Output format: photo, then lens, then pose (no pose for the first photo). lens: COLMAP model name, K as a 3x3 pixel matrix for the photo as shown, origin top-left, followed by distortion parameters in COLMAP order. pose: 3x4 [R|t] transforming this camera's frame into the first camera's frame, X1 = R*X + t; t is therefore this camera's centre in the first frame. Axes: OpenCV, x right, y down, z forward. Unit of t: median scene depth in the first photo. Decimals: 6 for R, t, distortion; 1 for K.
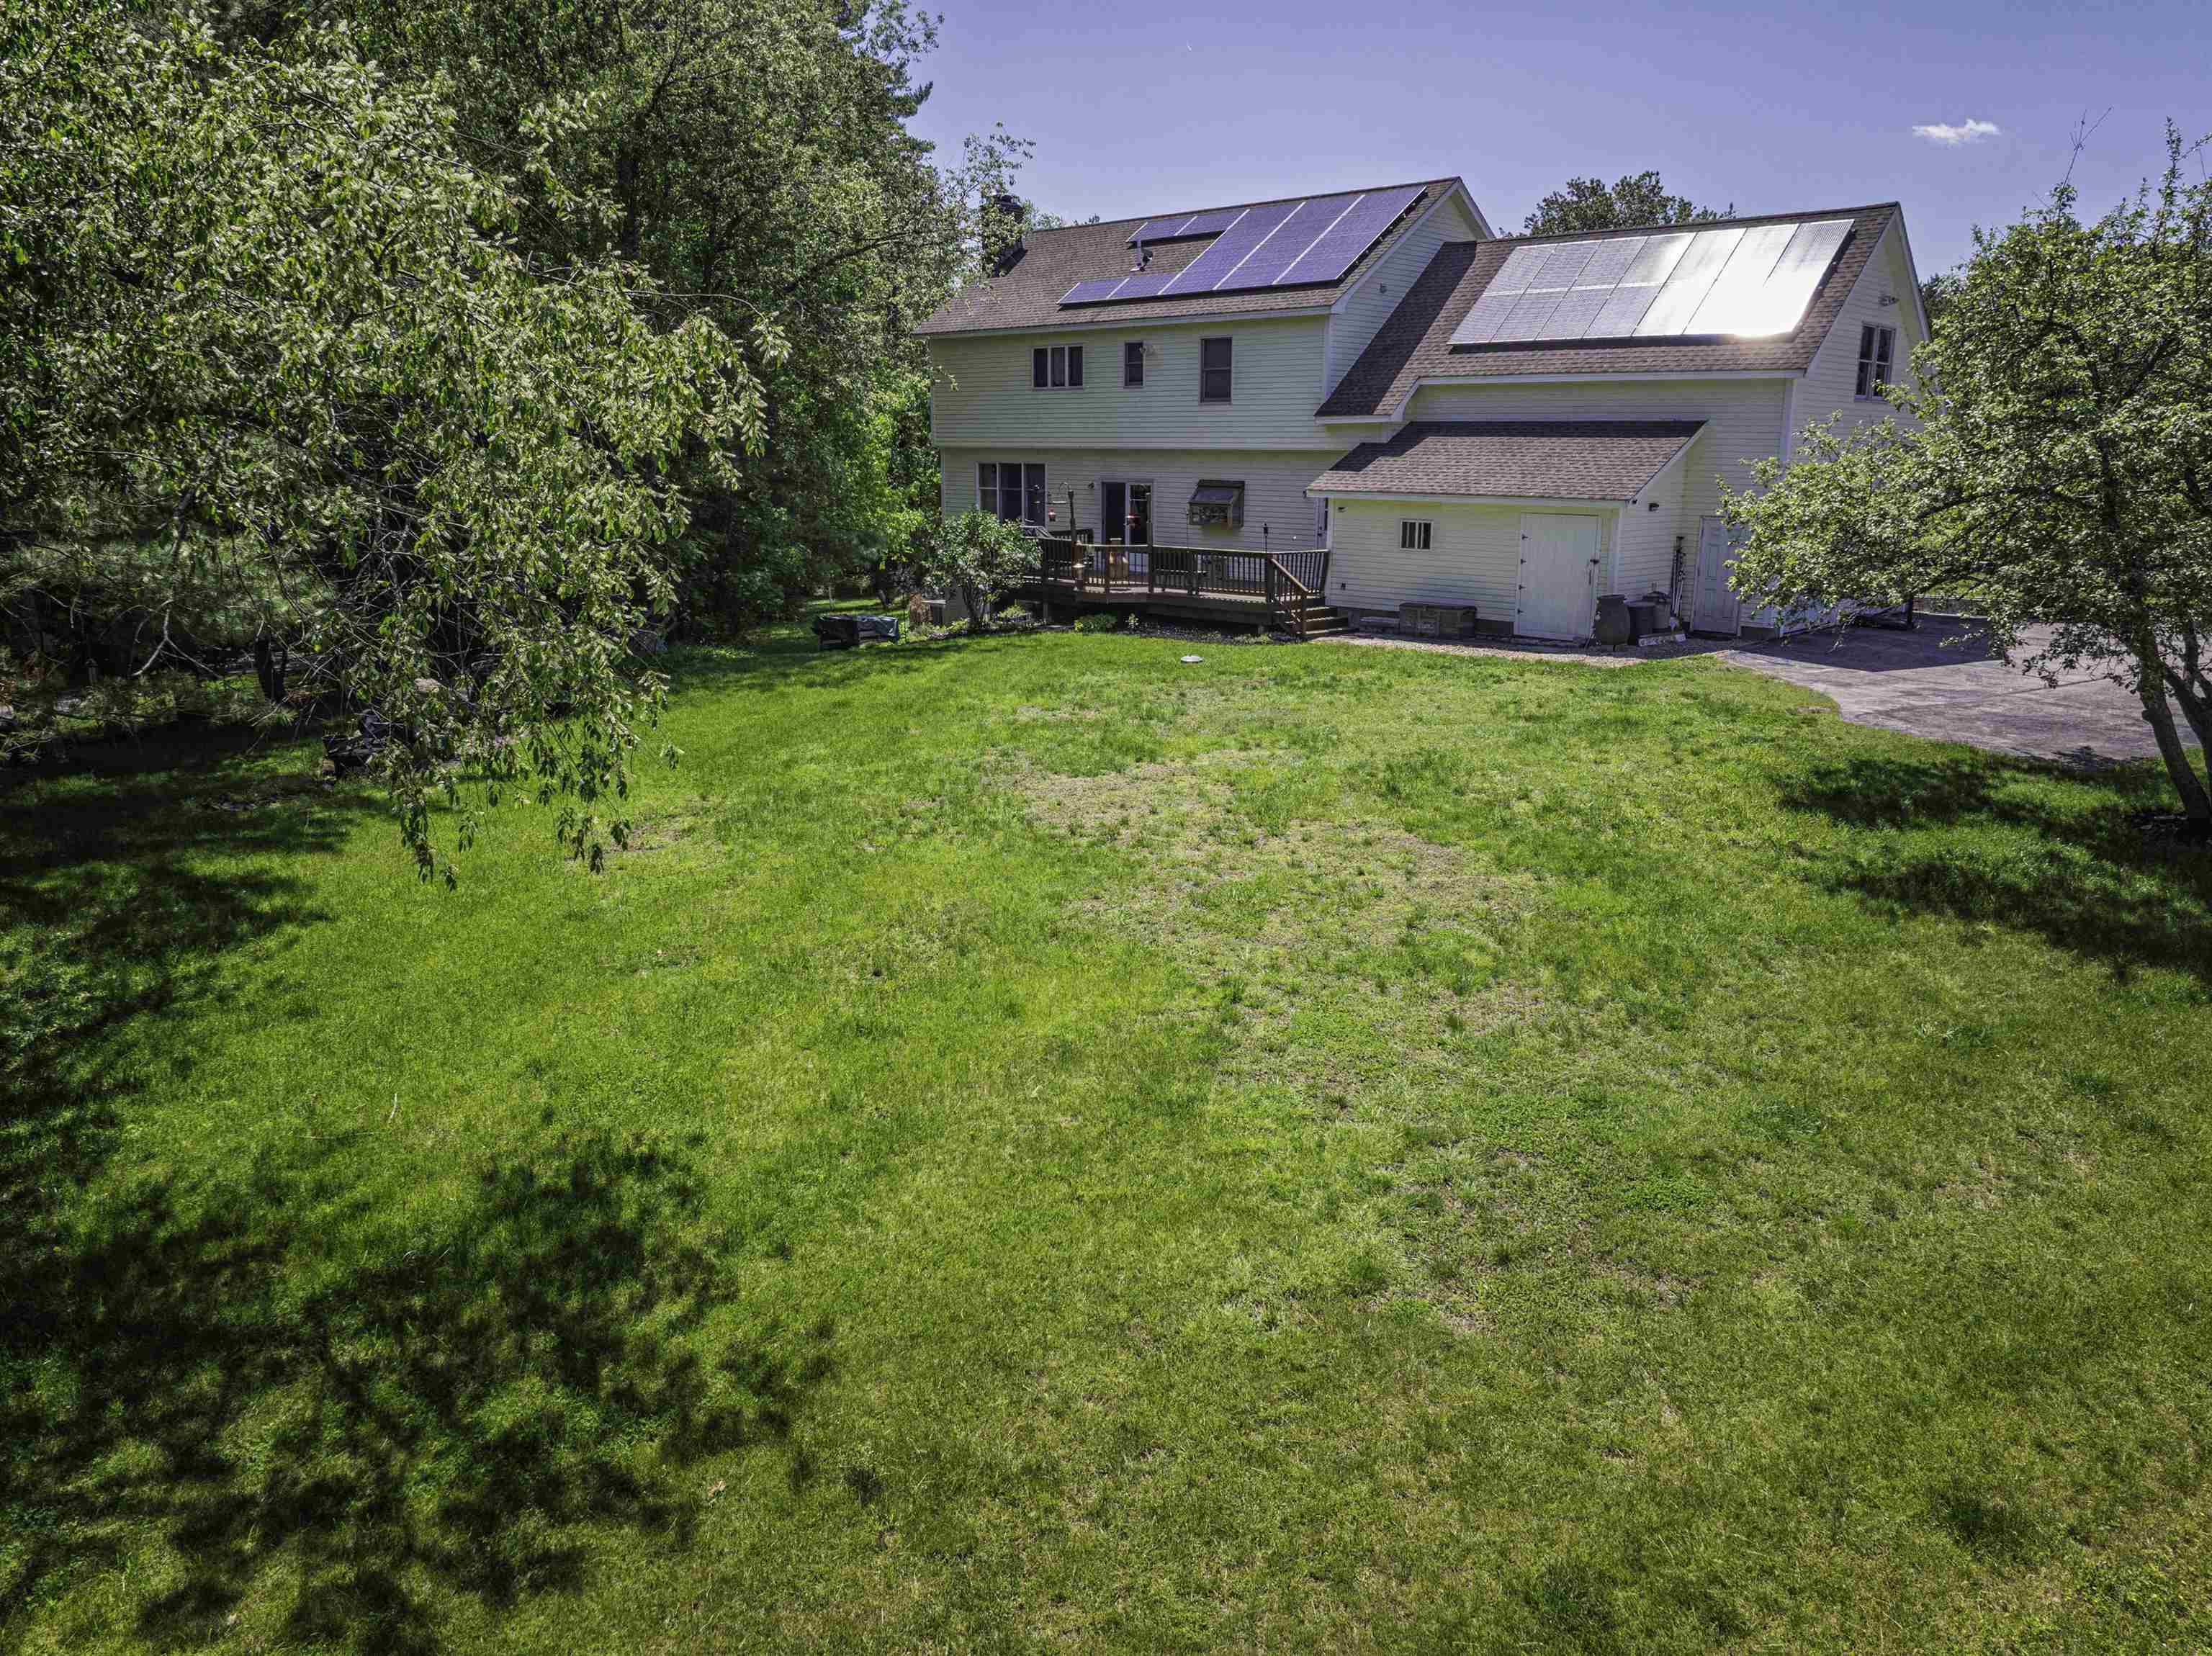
lens RADIAL K [[1542.2, 0, 1106.0], [0, 1542.2, 828.0], [0, 0, 1]] dist [-0.002643, -0.052179]
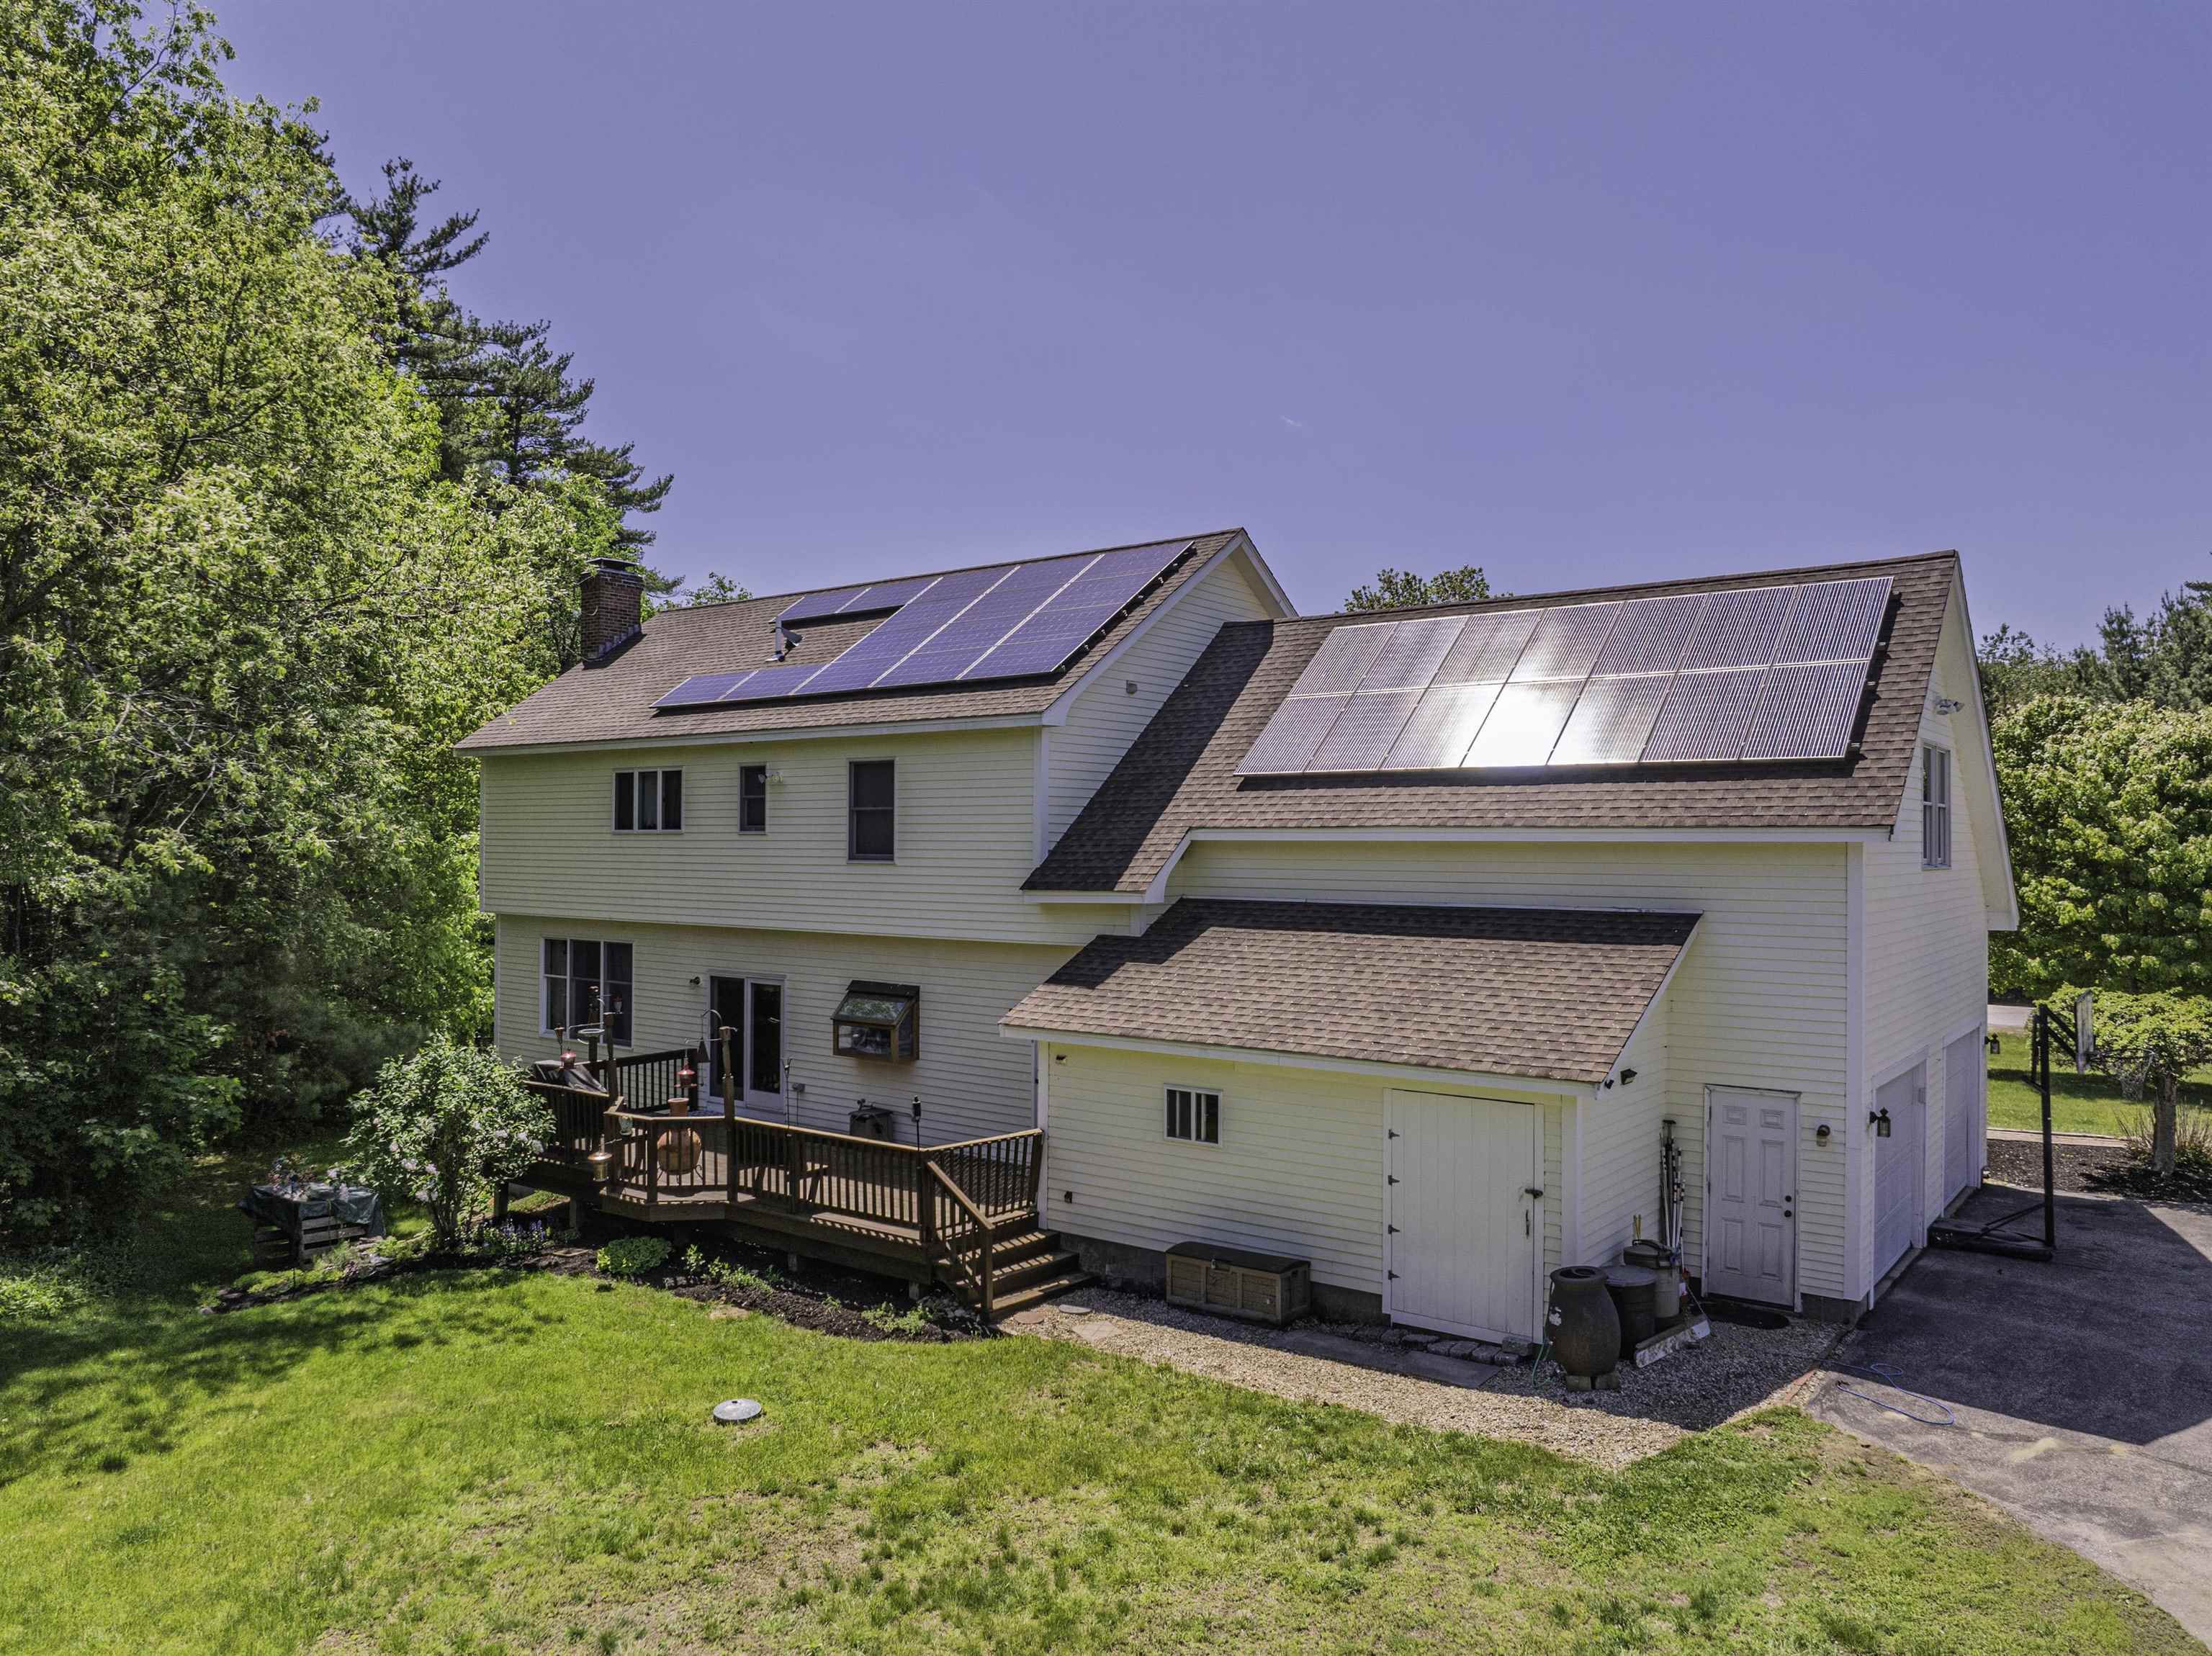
lens RADIAL K [[1542.2, 0, 1106.0], [0, 1542.2, 828.0], [0, 0, 1]] dist [-0.002643, -0.052179]
pose [[0.993428, 0.000397, 0.114461, 0.100040], [0.028399, 0.967872, -0.249836, -0.141129], [-0.110882, 0.251444, 0.961499, 0.419719]]
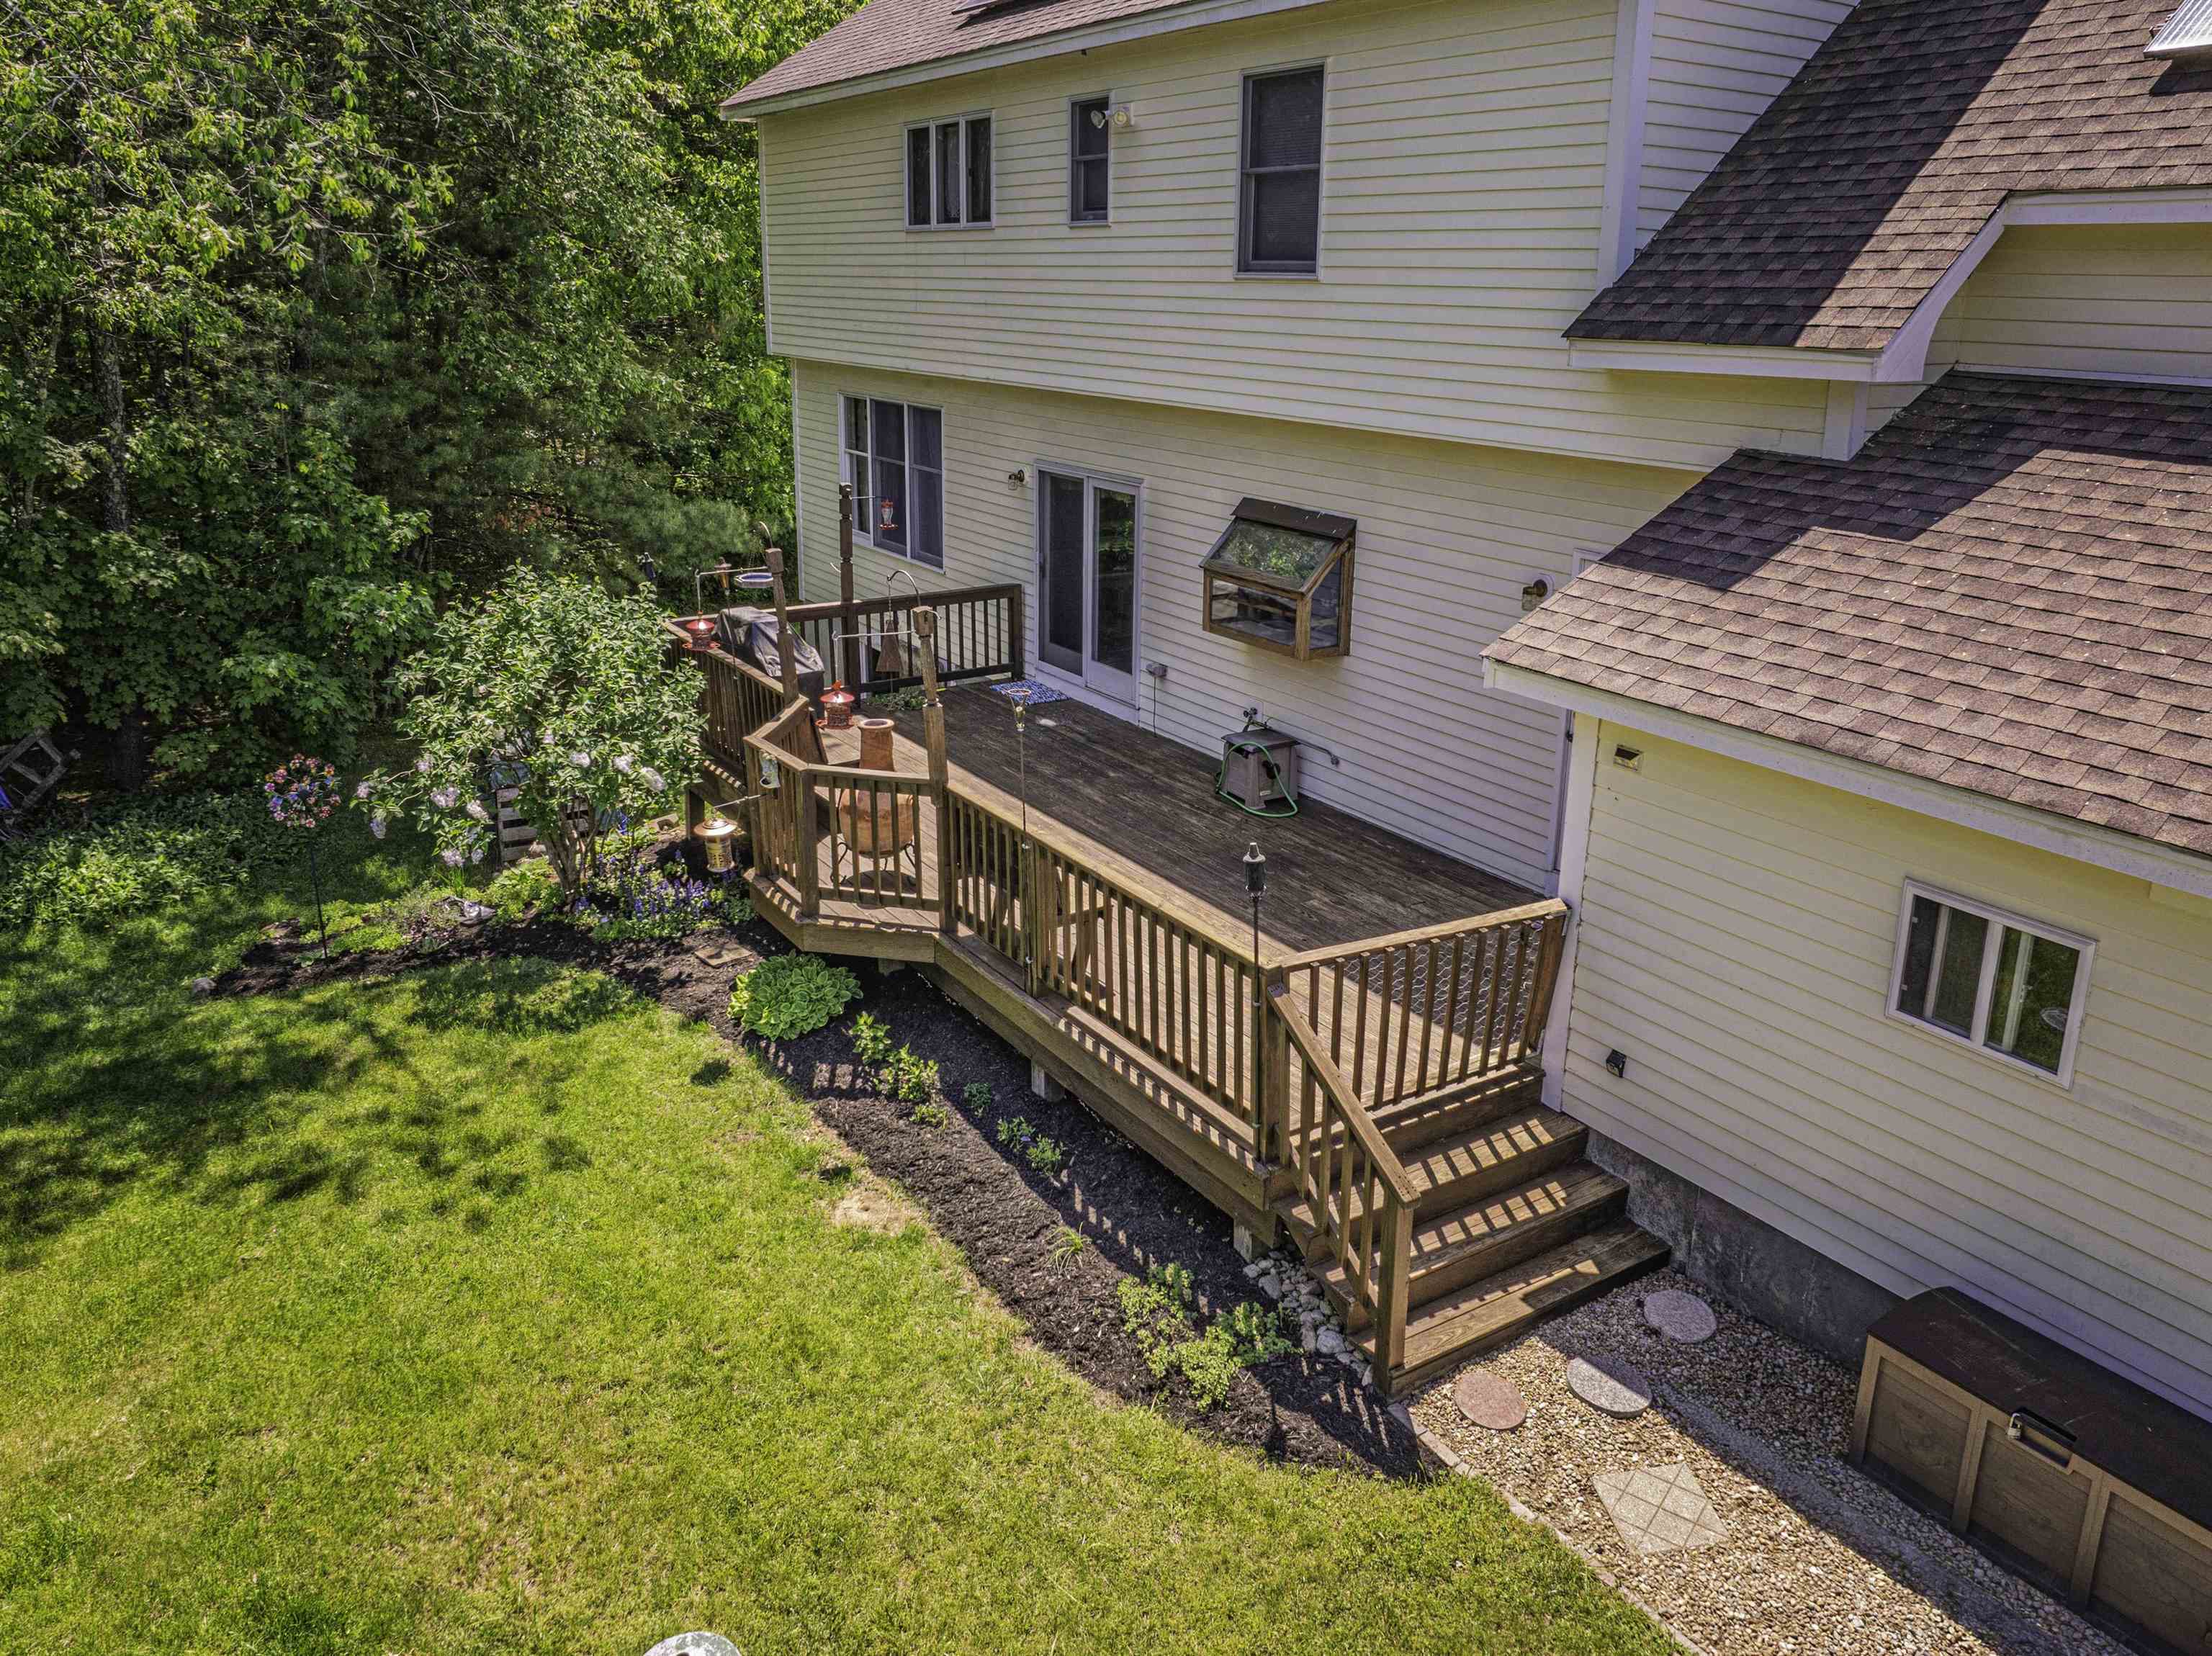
lens RADIAL K [[1589.2, 0, 1137.5], [0, 1589.2, 694.1], [0, 0, 1]] dist [-0.042685, -0.000288]
pose [[0.977825, 0.063732, -0.199489, 0.121696], [-0.061966, 0.997964, 0.015092, -0.205571], [0.200045, -0.002396, 0.979784, 0.718160]]
